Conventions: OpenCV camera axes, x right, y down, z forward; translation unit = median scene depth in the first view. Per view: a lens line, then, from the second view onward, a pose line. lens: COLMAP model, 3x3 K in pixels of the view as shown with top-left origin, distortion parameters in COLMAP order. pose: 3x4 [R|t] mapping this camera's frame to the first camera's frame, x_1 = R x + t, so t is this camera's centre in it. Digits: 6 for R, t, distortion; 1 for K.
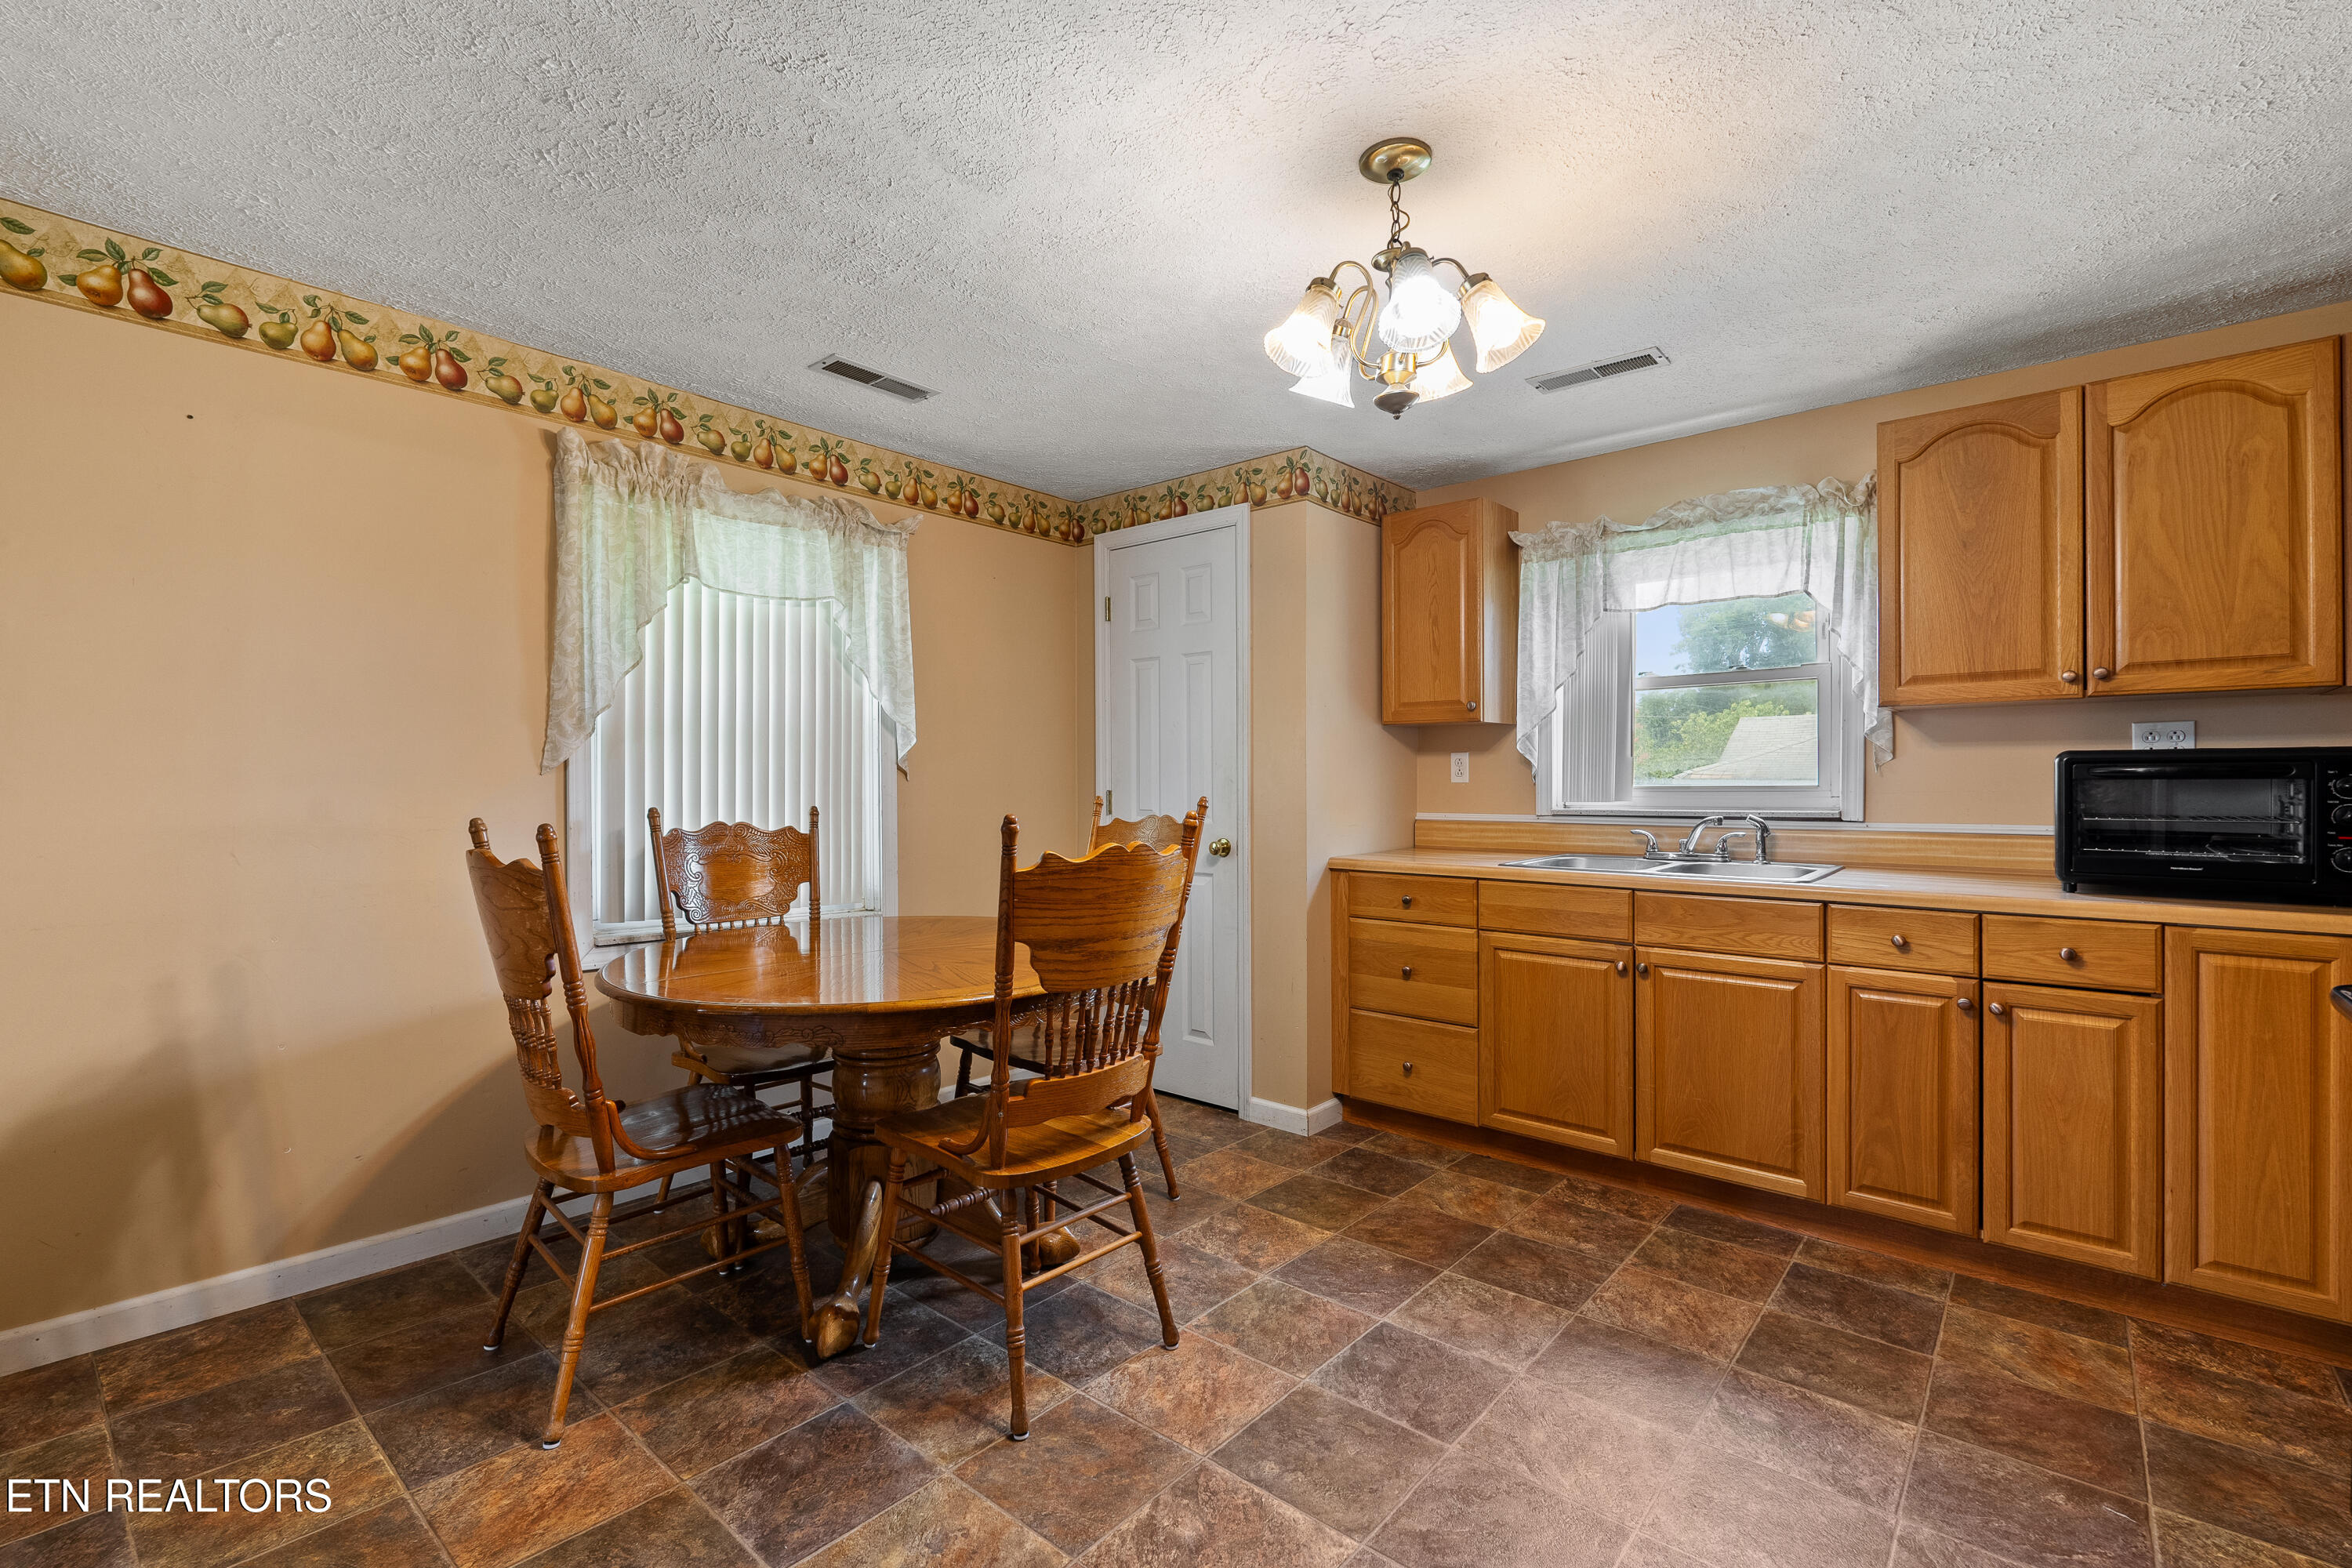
lens RADIAL K [[1045.7, 0, 1167.2], [0, 1045.7, 783.5], [0, 0, 1]] dist [0.000309, 0.001054]
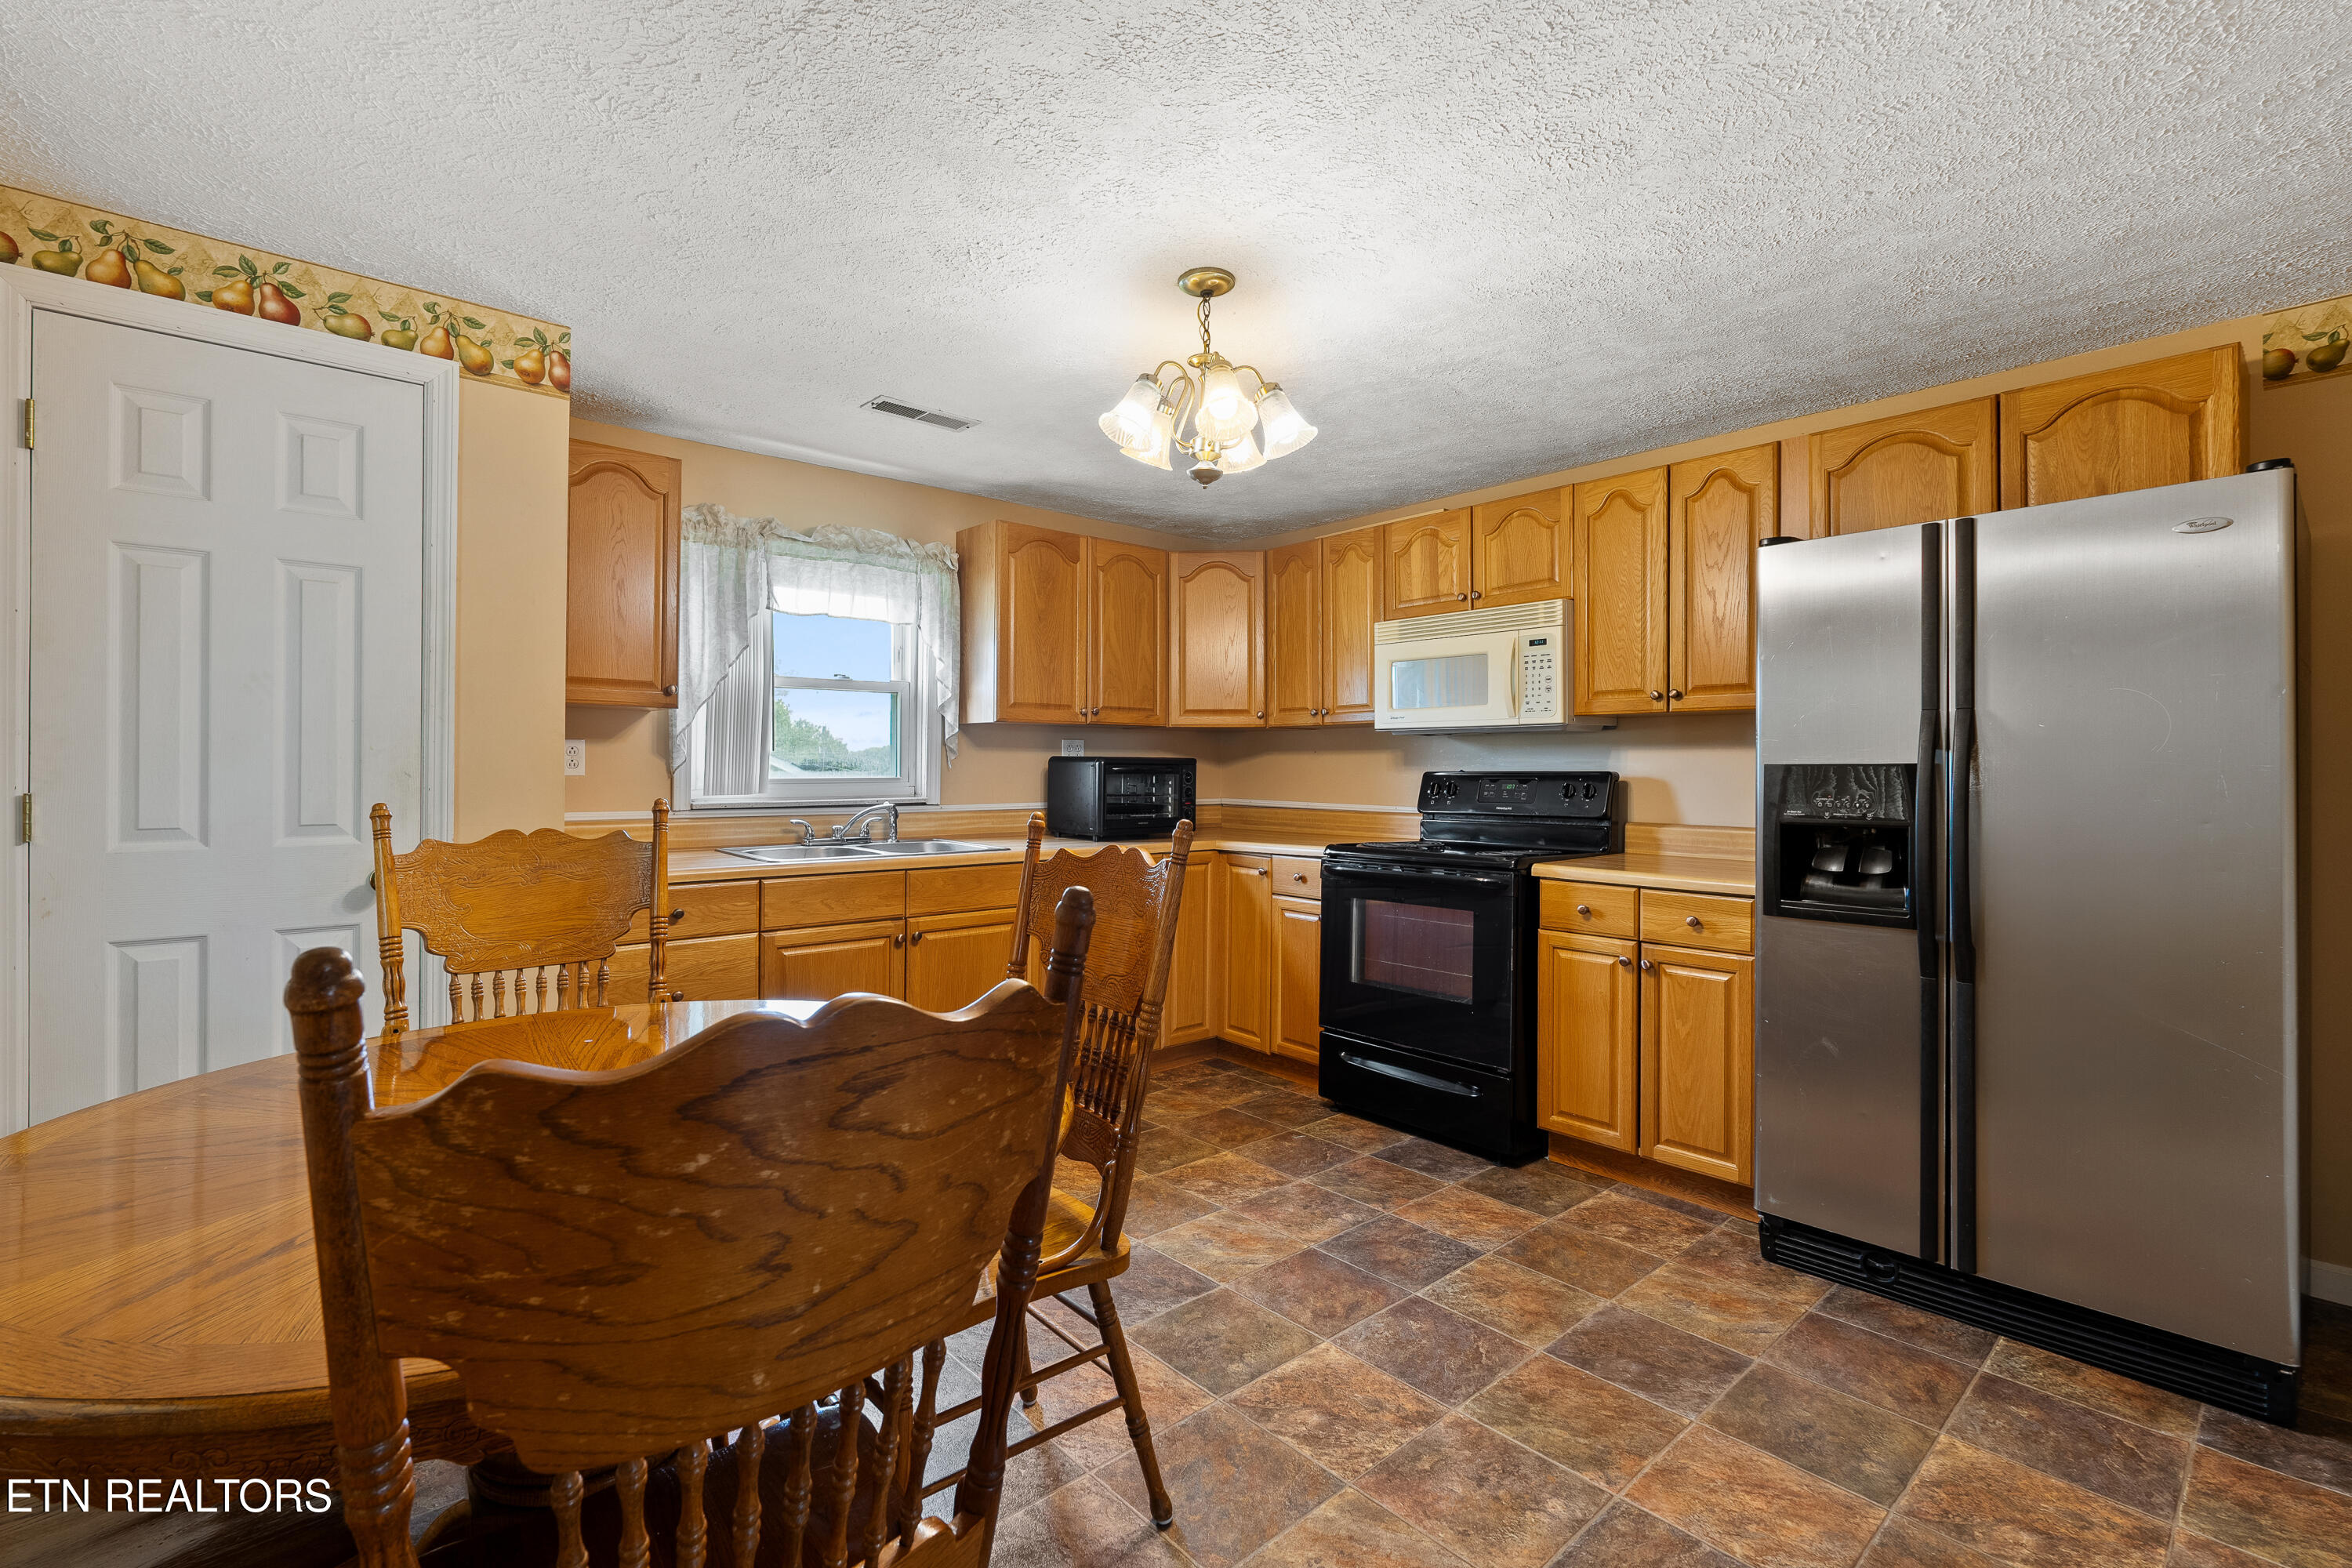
lens RADIAL K [[1045.7, 0, 1168.8], [0, 1045.7, 771.1], [0, 0, 1]] dist [0.000309, 0.001054]
pose [[0.138343, 0.001990, 0.990382, -0.686905], [-0.000610, 0.999998, -0.001924, -0.005051], [-0.990384, -0.000338, 0.138344, 0.588123]]
